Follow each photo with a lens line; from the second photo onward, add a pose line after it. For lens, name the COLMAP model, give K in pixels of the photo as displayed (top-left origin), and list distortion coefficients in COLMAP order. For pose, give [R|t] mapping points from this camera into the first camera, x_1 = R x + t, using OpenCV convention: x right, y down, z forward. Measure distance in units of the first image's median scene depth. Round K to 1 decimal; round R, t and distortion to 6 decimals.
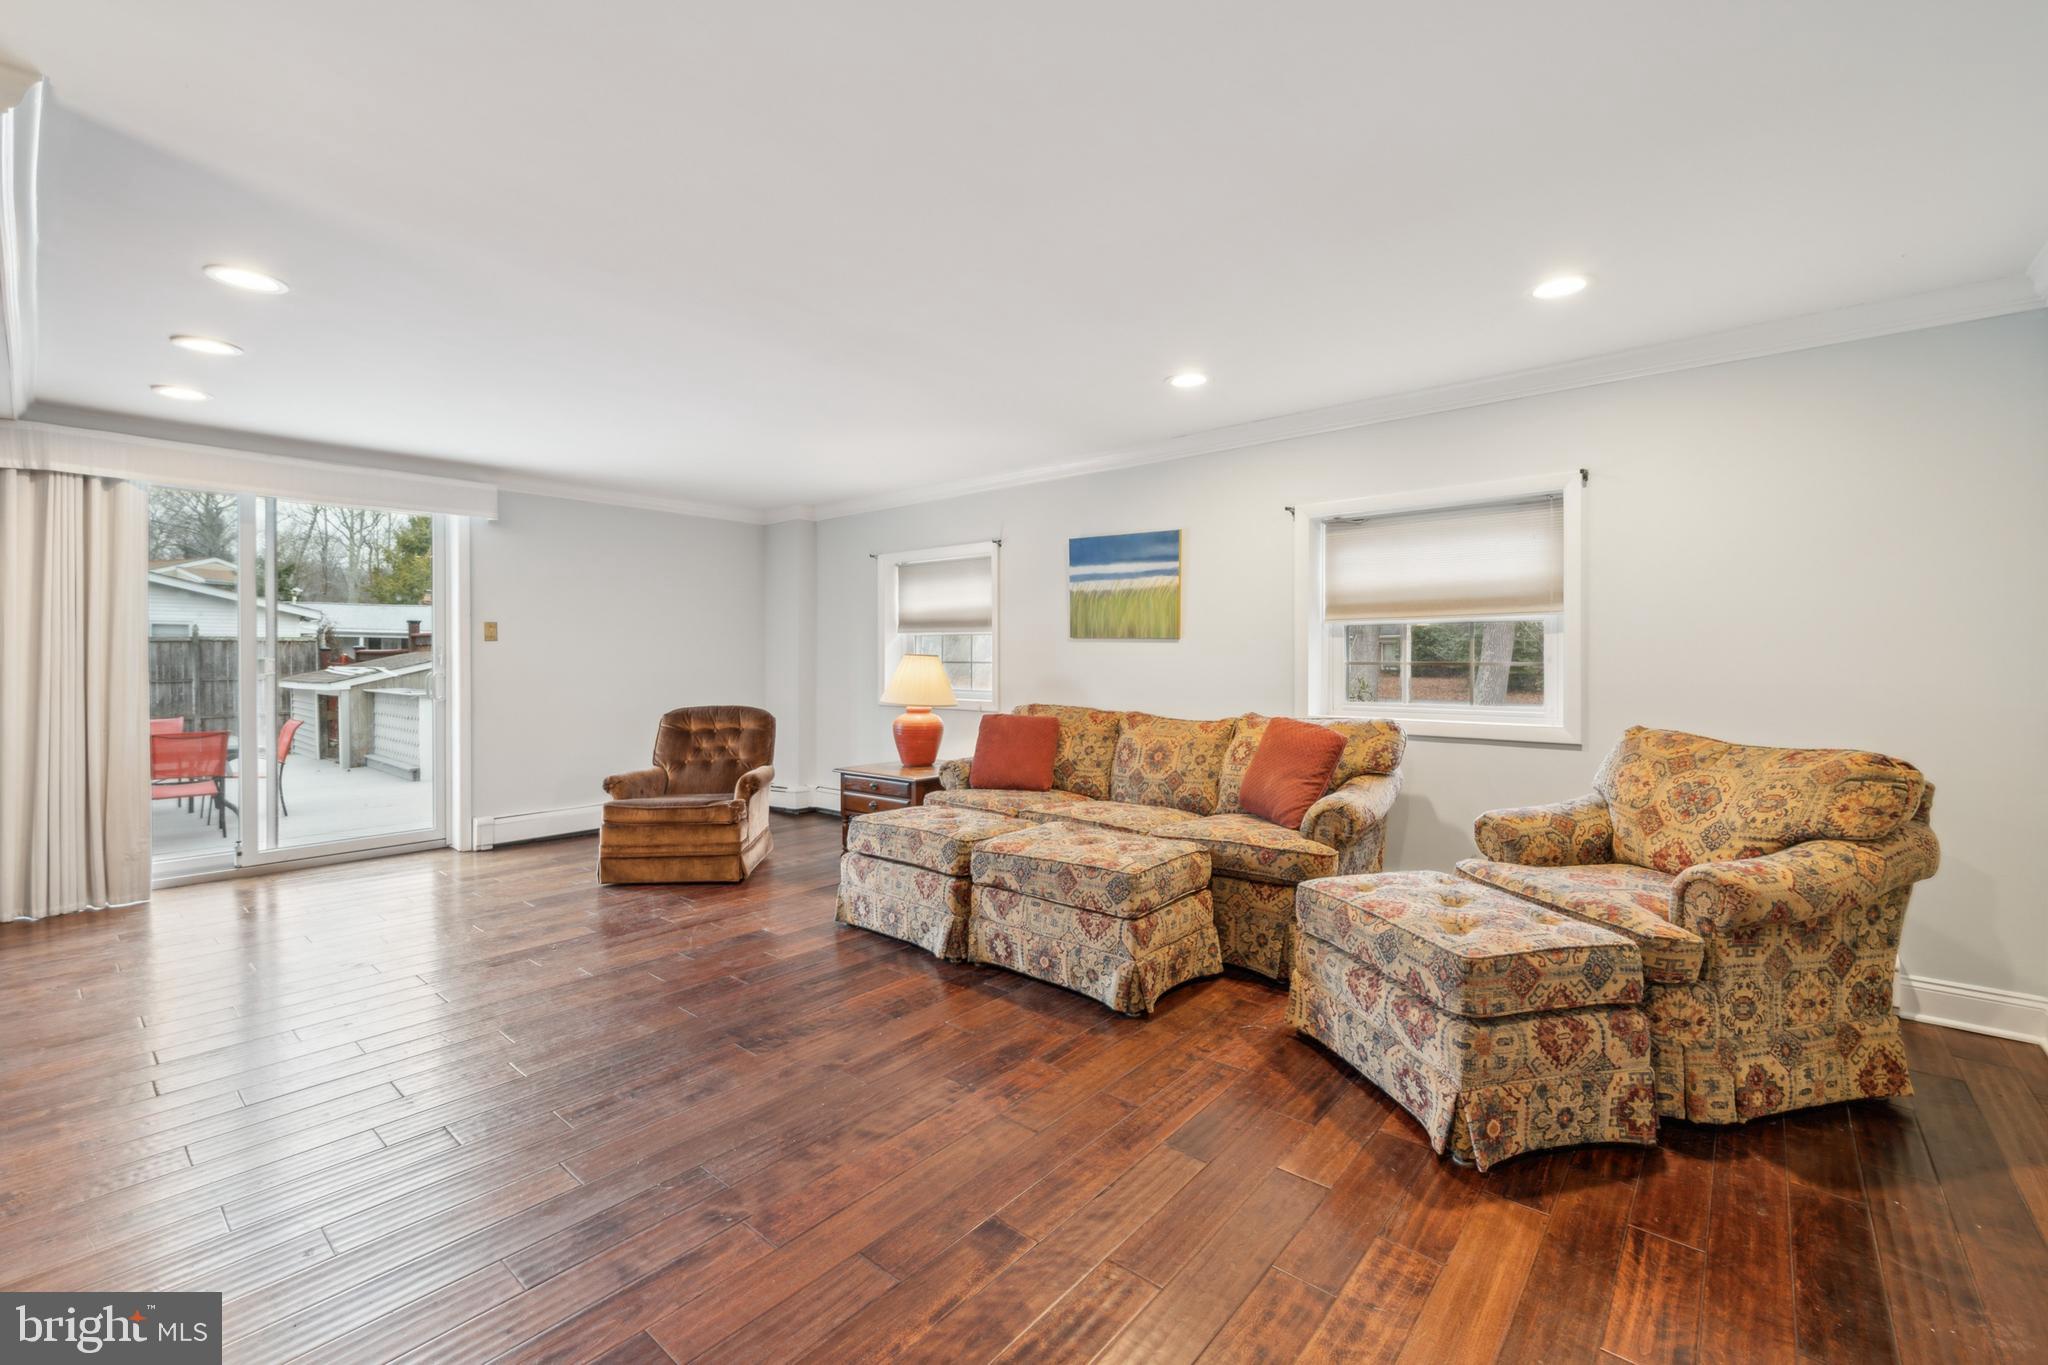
lens RADIAL K [[855.0, 0, 1034.7], [0, 855.0, 669.0], [0, 0, 1]] dist [0.001697, 0.000775]
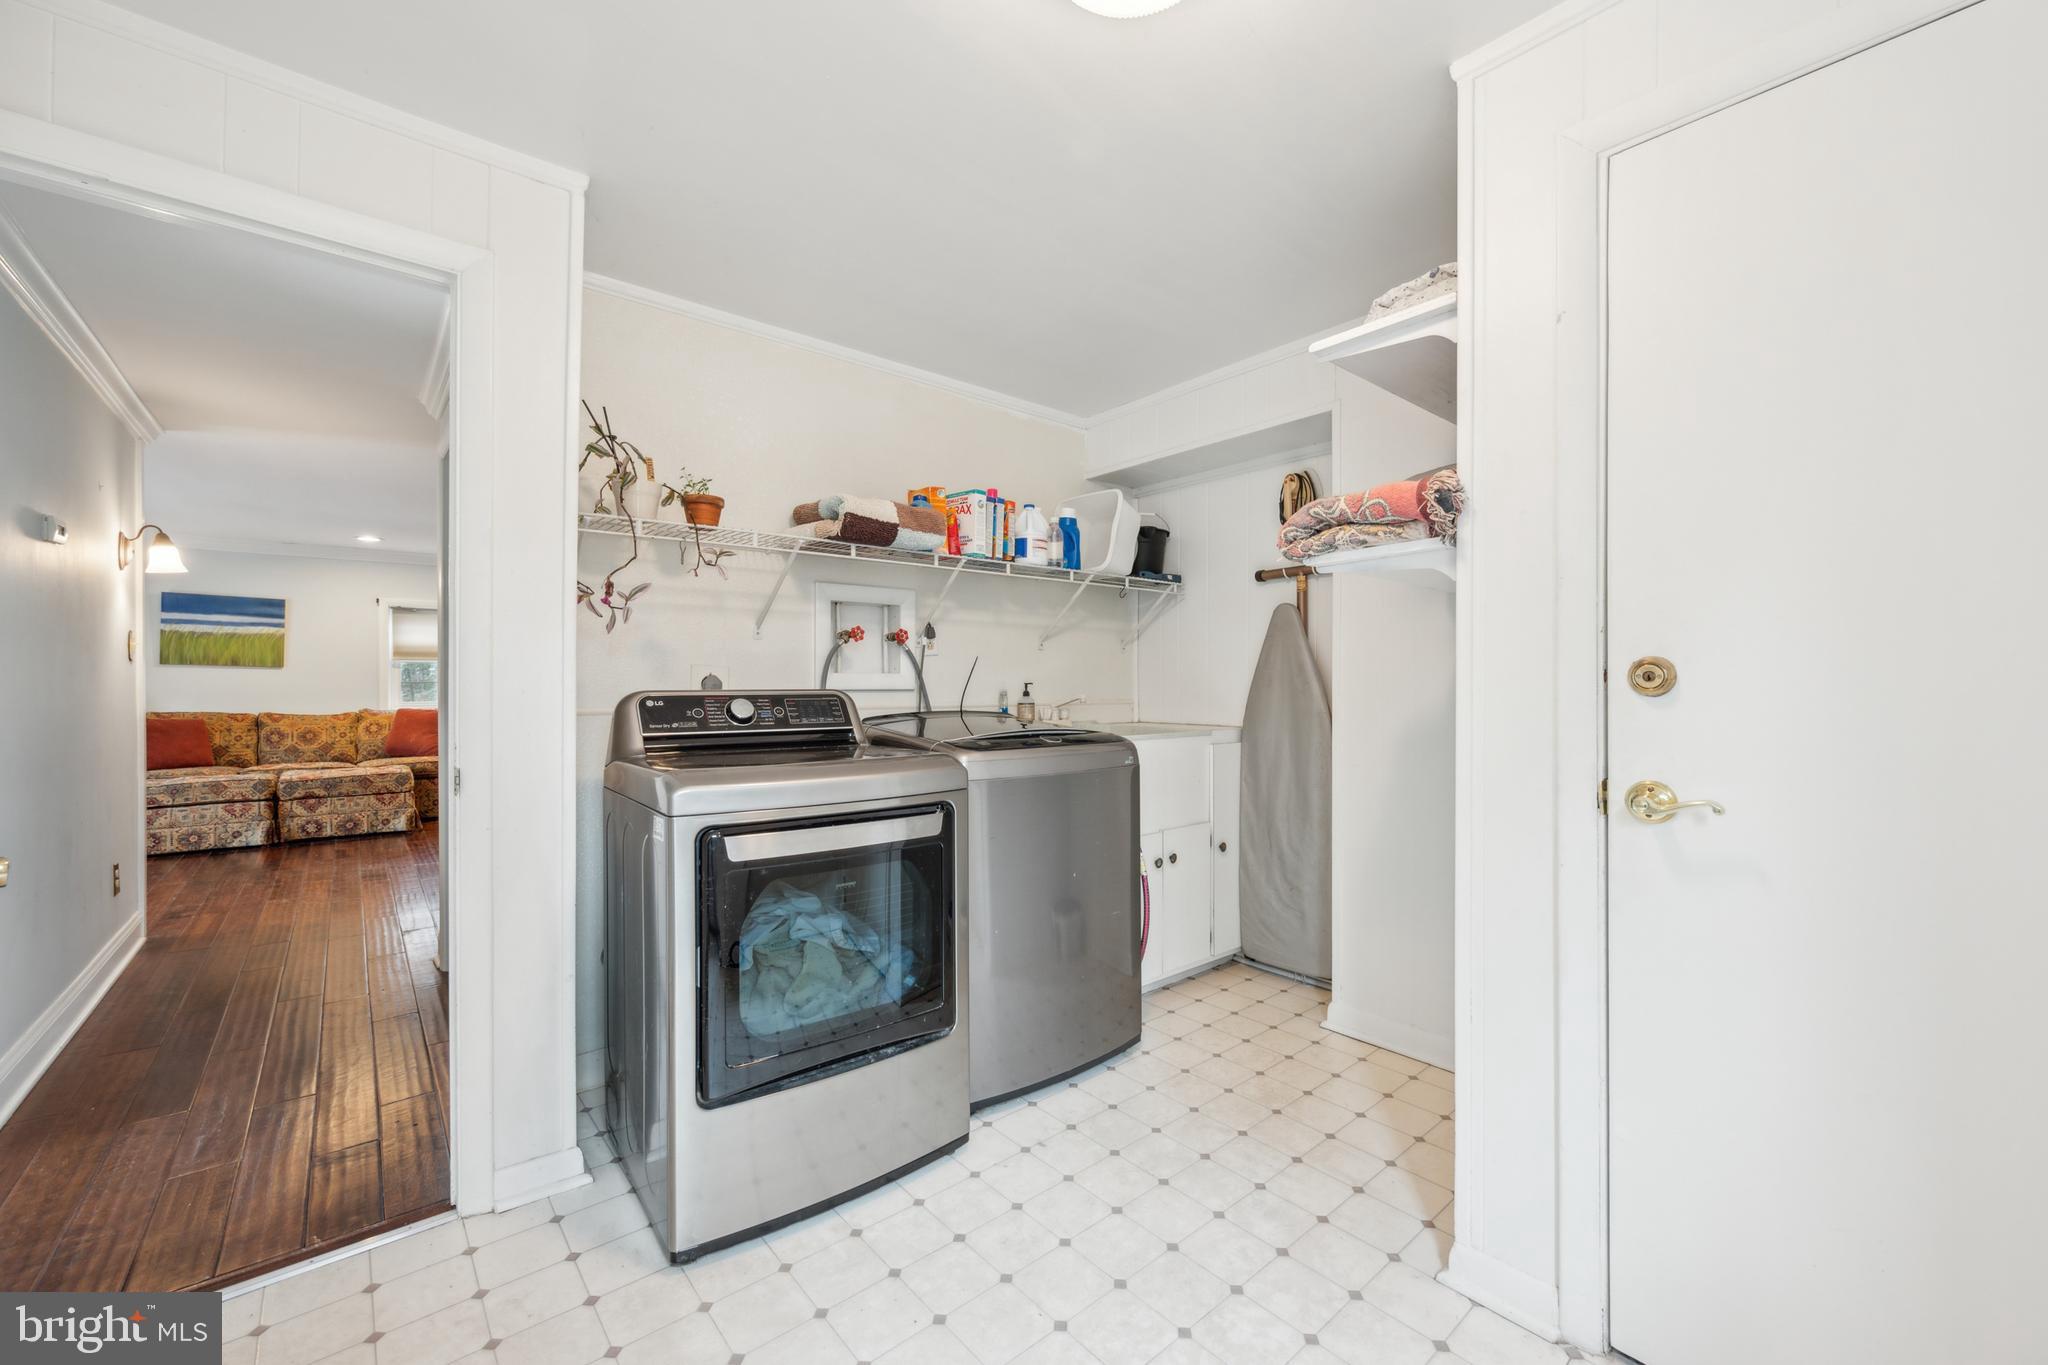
lens RADIAL K [[824.9, 0, 1025.6], [0, 824.9, 688.6], [0, 0, 1]] dist [0.003162, 0.000149]
pose [[0.178328, -0.008569, 0.983934, -1.167256], [0.008406, 0.999939, 0.007185, 0.006077], [-0.983935, 0.006990, 0.178389, -0.685336]]
